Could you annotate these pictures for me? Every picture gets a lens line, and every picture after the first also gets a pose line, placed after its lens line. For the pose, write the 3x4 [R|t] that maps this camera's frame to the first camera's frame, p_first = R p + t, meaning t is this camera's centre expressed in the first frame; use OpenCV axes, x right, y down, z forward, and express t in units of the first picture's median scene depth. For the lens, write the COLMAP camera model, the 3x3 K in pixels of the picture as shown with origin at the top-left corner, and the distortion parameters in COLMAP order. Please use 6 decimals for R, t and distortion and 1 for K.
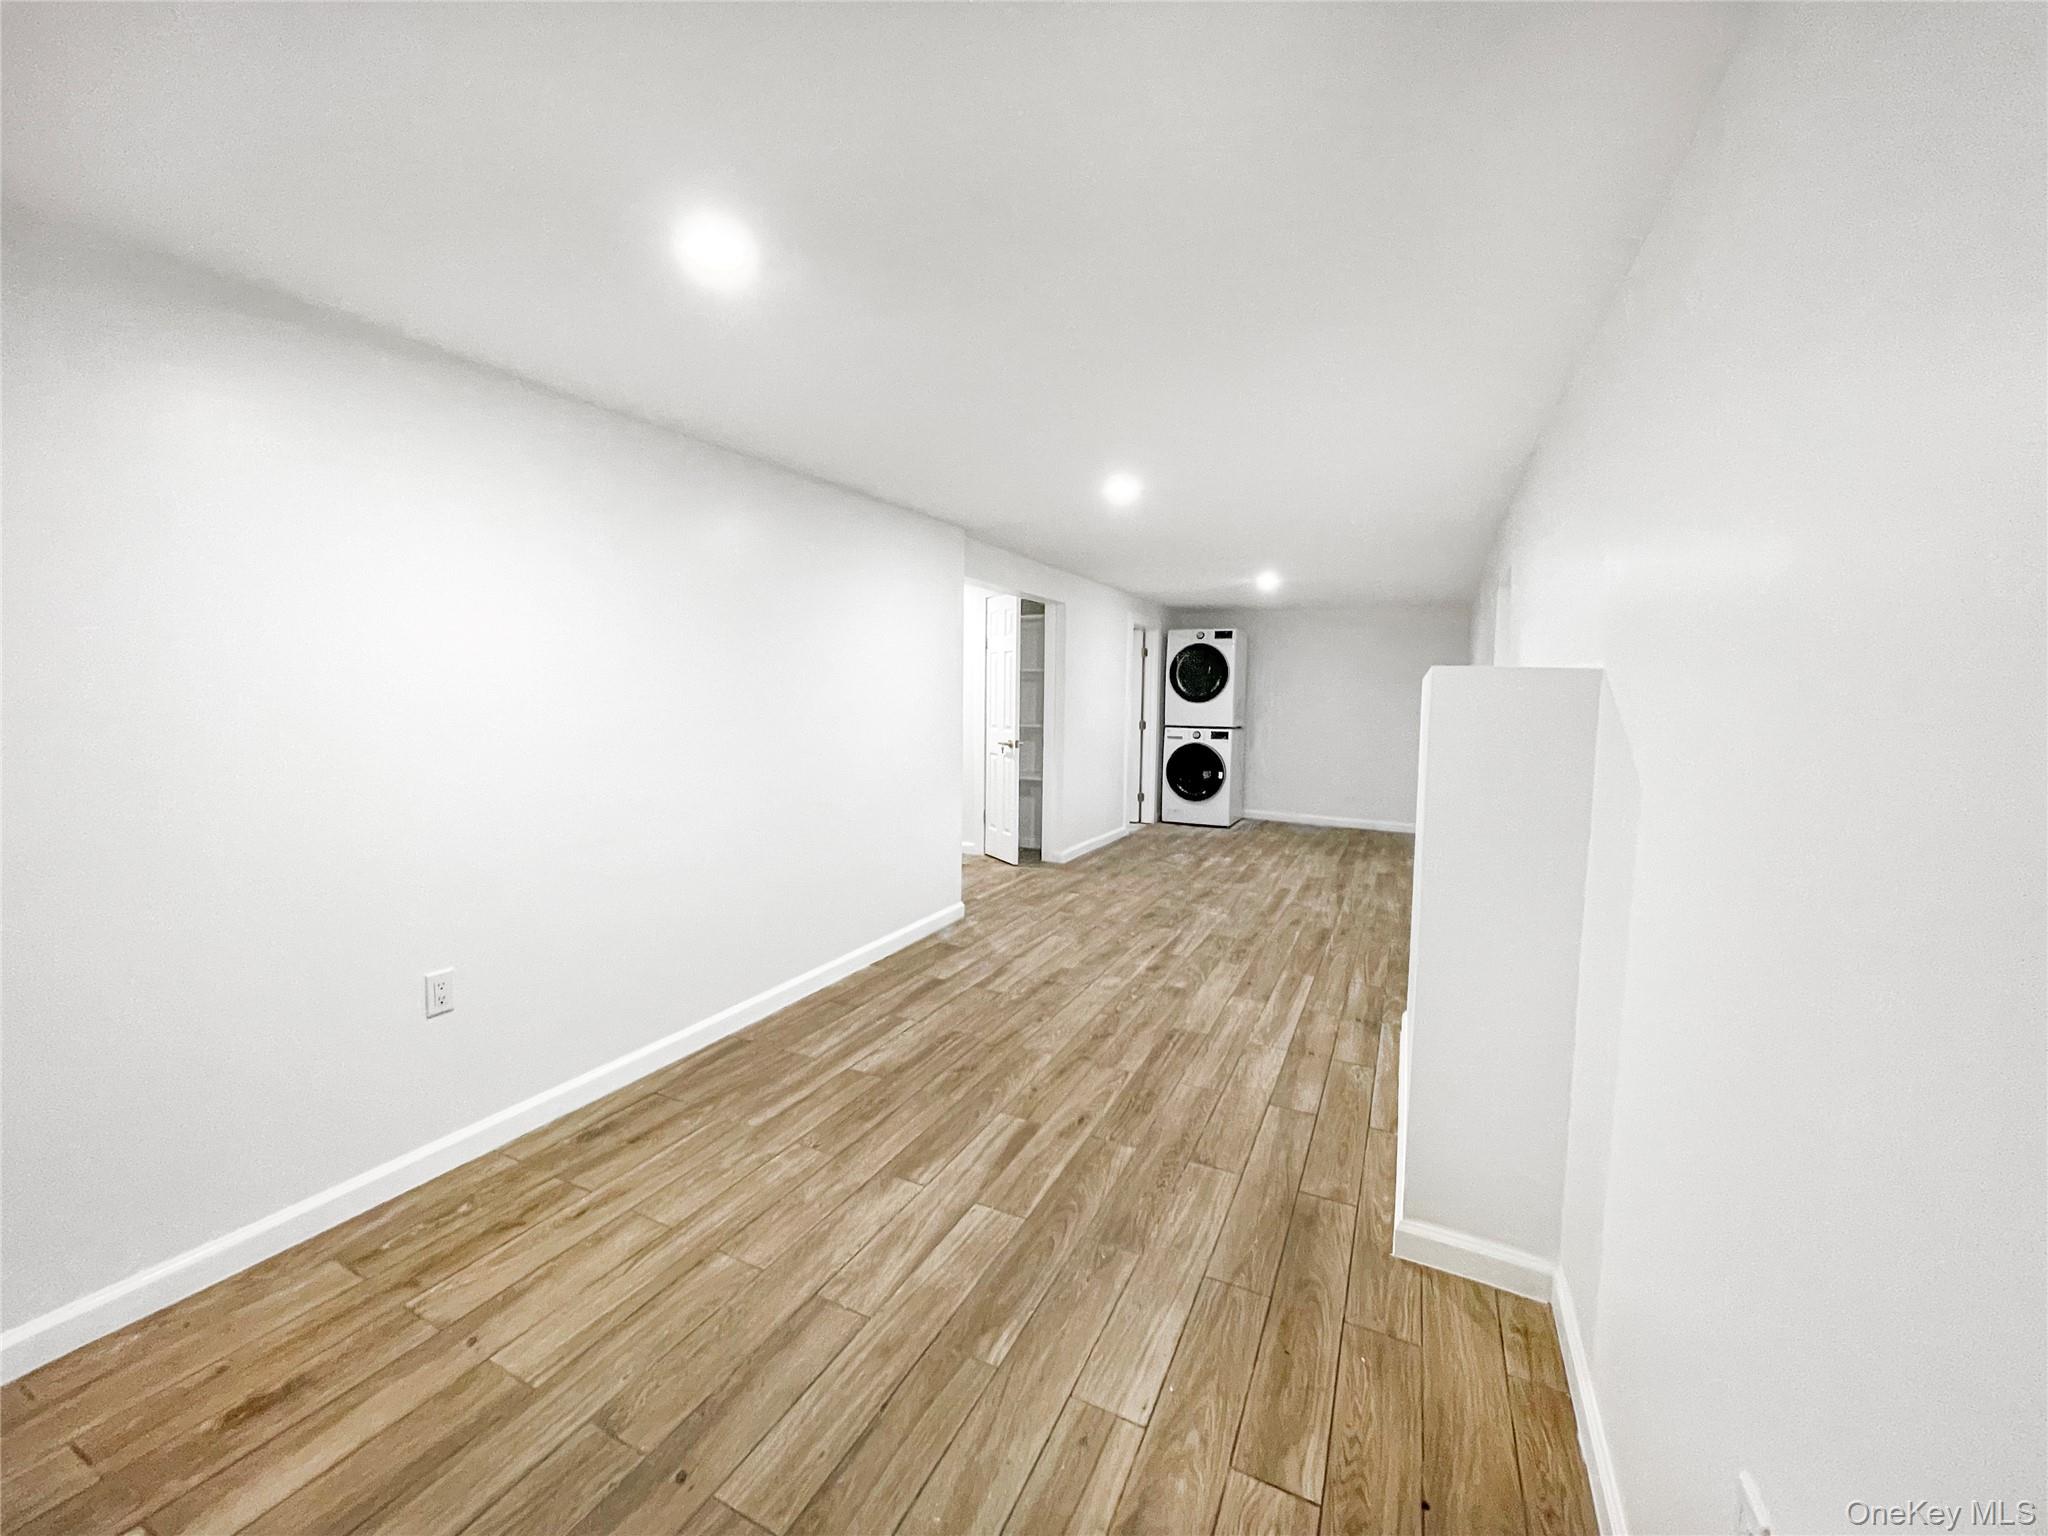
lens RADIAL K [[823.3, 0, 1019.0], [0, 823.3, 765.2], [0, 0, 1]] dist [-0.003441, -0.000012]
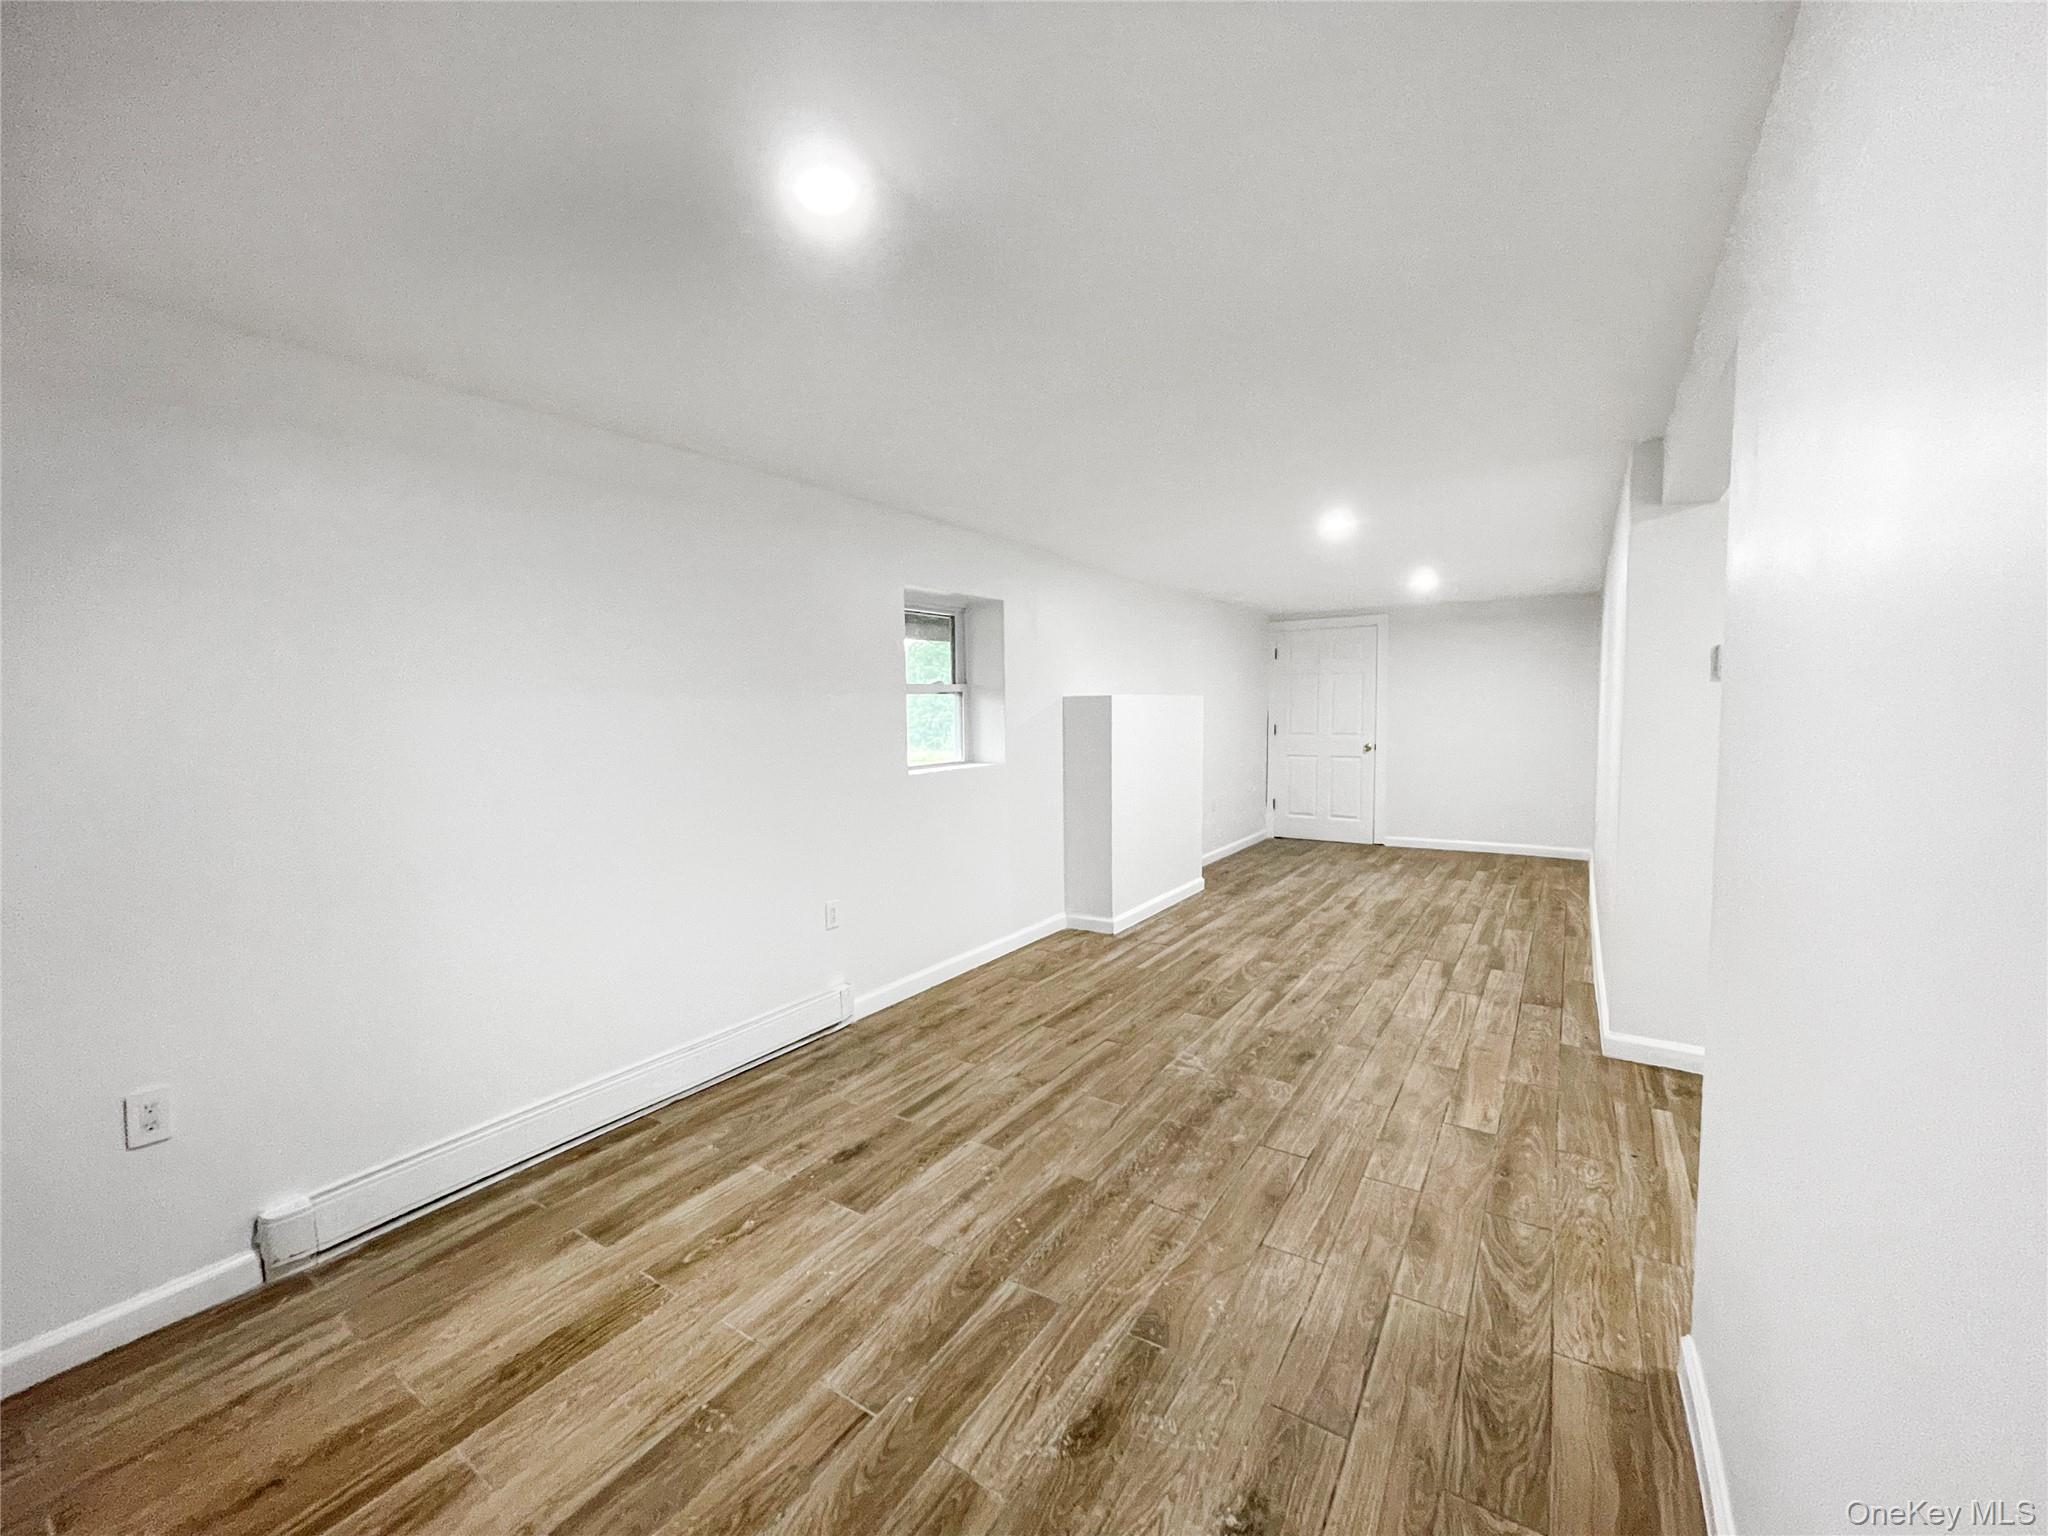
lens RADIAL K [[823.3, 0, 1019.0], [0, 823.3, 765.2], [0, 0, 1]] dist [-0.003441, -0.000012]
pose [[-0.990095, -0.012603, 0.139829, 0.364386], [0.011413, 0.985441, 0.169632, -0.187464], [-0.139931, 0.169548, -0.975537, 2.028474]]
